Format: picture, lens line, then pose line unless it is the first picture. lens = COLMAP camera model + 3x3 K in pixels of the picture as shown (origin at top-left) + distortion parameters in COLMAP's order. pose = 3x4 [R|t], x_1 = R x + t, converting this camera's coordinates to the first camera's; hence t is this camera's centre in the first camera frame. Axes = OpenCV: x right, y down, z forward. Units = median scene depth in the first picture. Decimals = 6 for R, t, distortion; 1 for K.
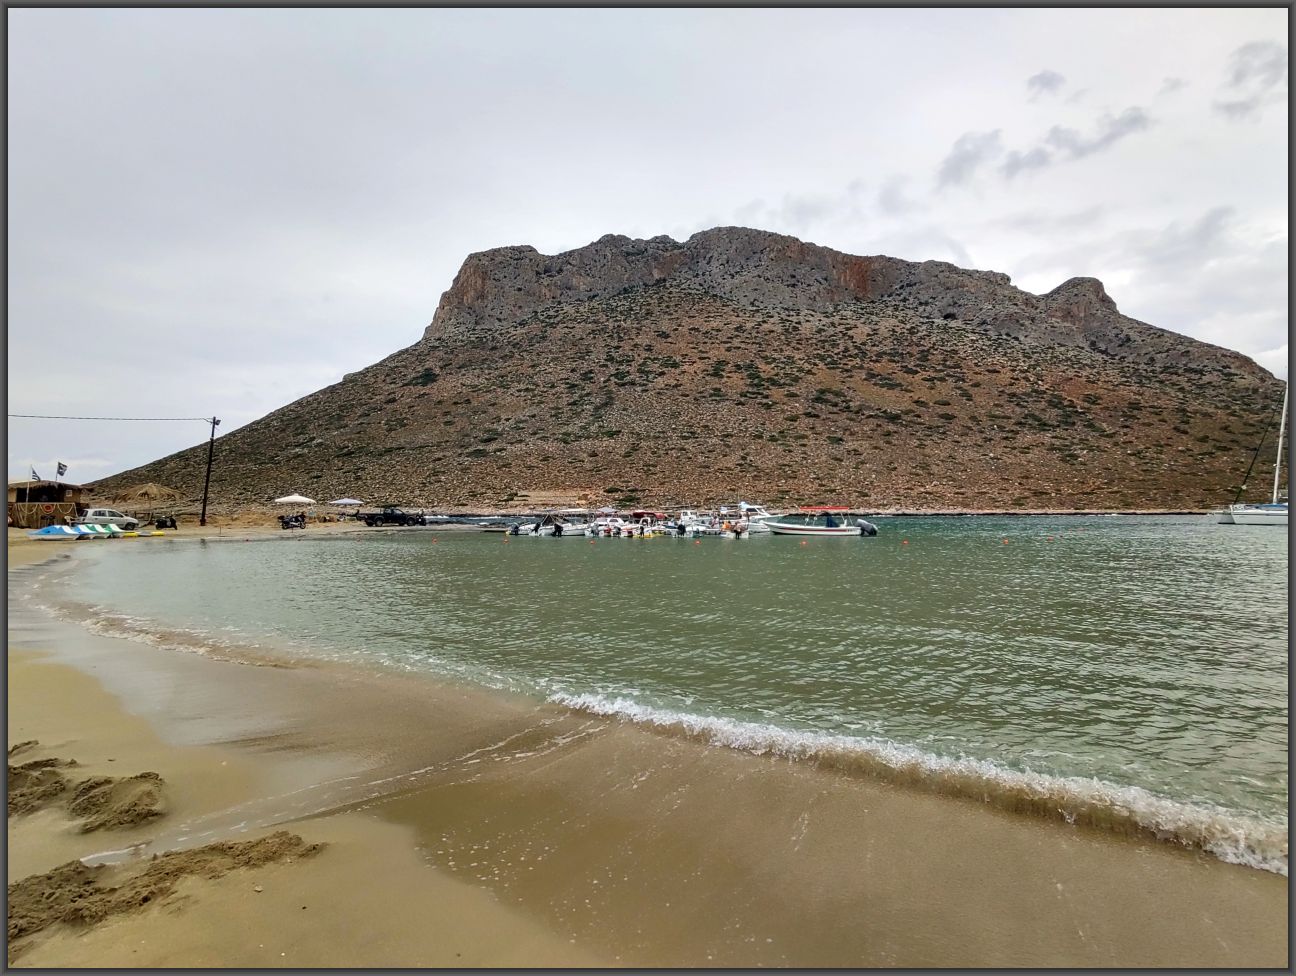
lens RADIAL K [[634.3, 0, 647.4], [0, 634.3, 490.6], [0, 0, 1]] dist [-0.000164, 0.002502]
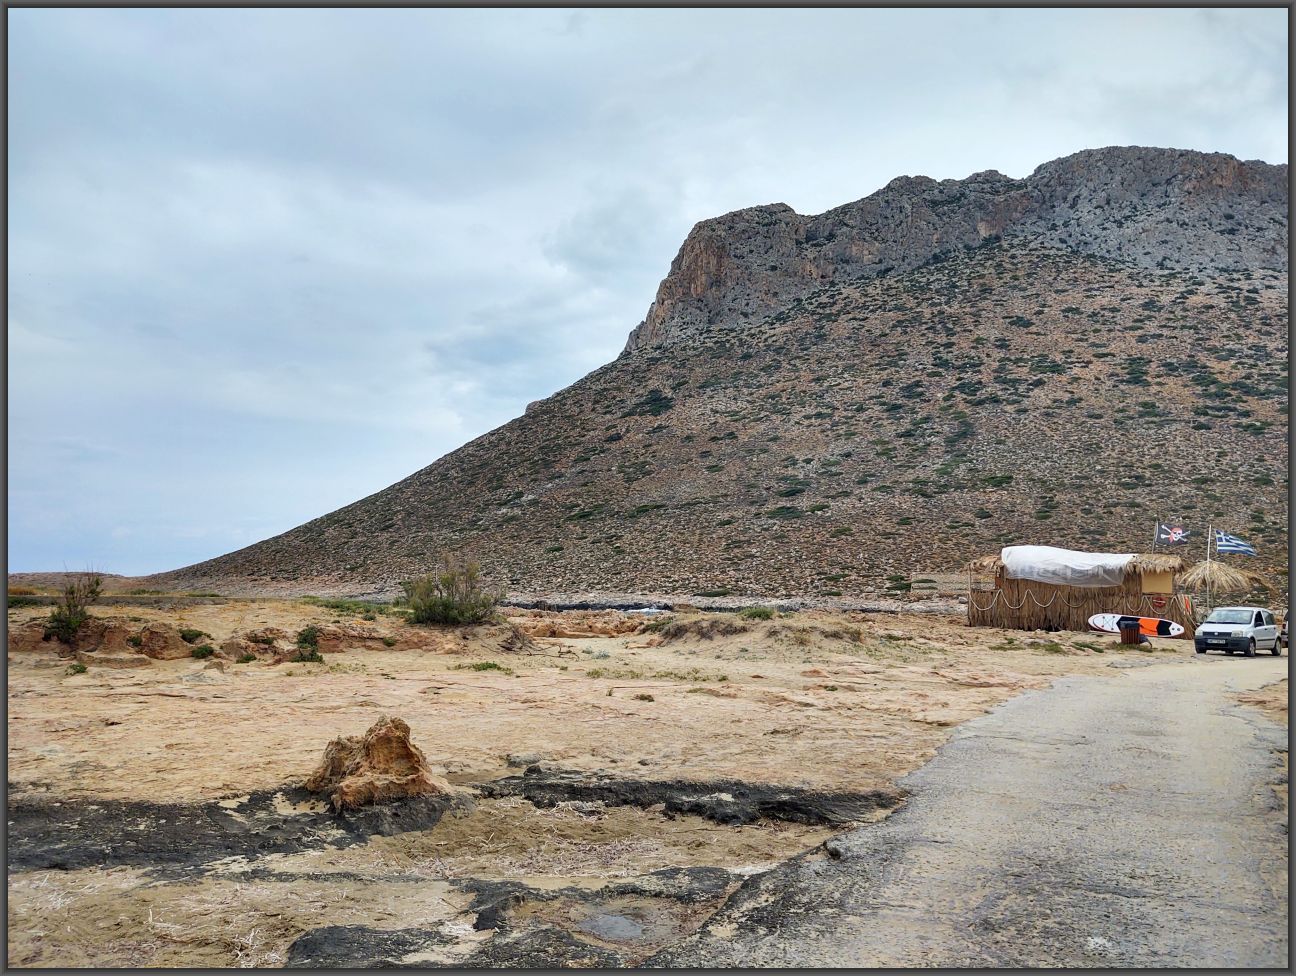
lens RADIAL K [[965.9, 0, 655.3], [0, 965.9, 482.9], [0, 0, 1]] dist [0.035409, -0.062088]
pose [[0.972124, -0.014473, -0.234019, -0.110666], [-0.007081, 0.995825, -0.091004, 0.000460], [0.234359, 0.090125, 0.967964, 0.010832]]
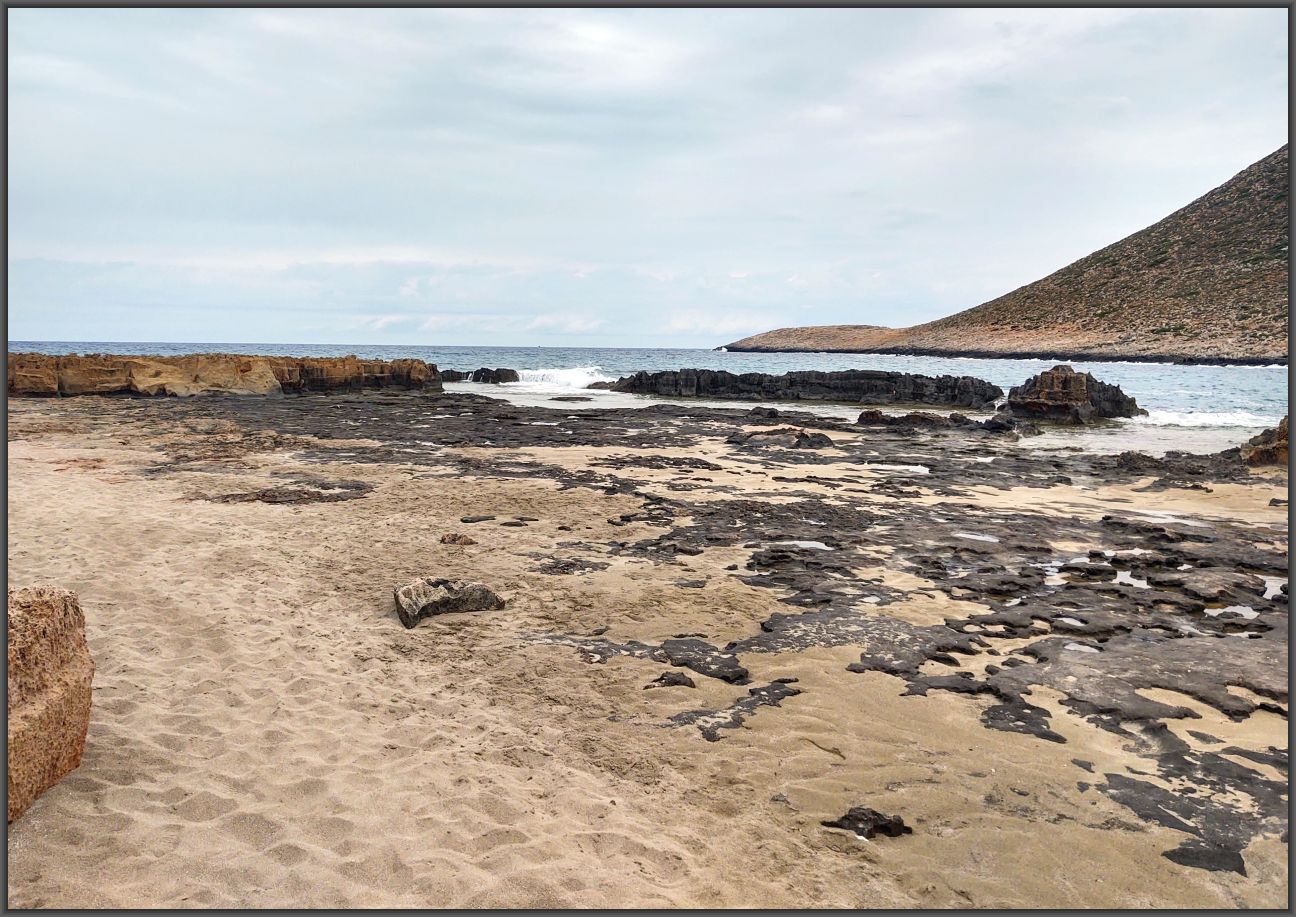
lens RADIAL K [[1002.0, 0, 622.8], [0, 1002.0, 402.9], [0, 0, 1]] dist [0.010871, -0.044146]
pose [[0.509163, 0.056782, -0.858795, -0.117544], [0.017227, 0.996949, 0.076130, 0.001928], [0.860498, -0.053557, 0.506632, 0.092834]]
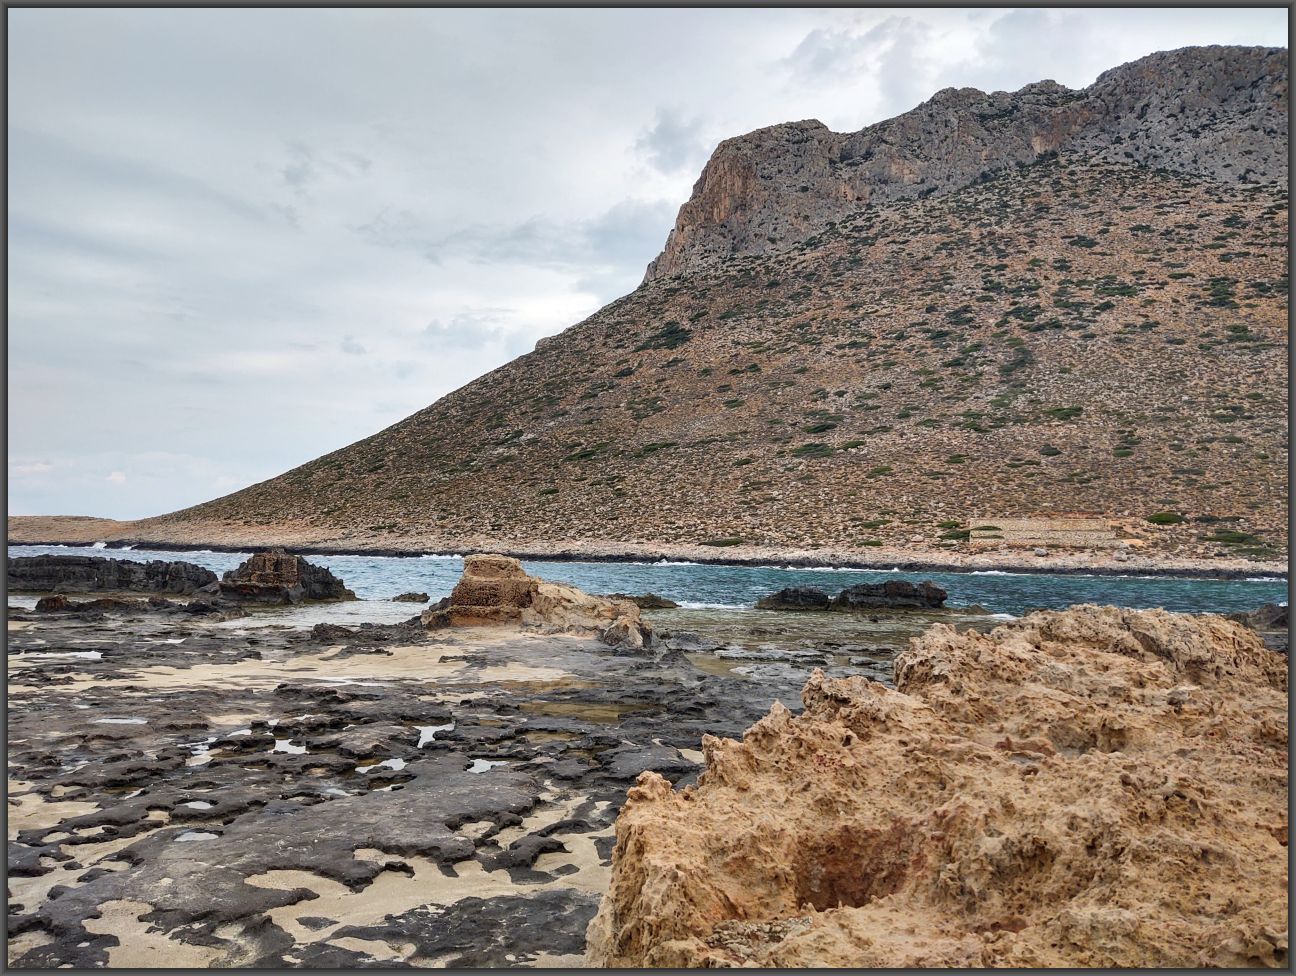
lens RADIAL K [[965.9, 0, 635.9], [0, 965.9, 479.9], [0, 0, 1]] dist [0.035409, -0.062088]
pose [[0.959313, 0.000268, -0.282344, -0.118277], [-0.012723, 0.999025, -0.042280, 0.002859], [0.282057, 0.044152, 0.958381, 0.095850]]
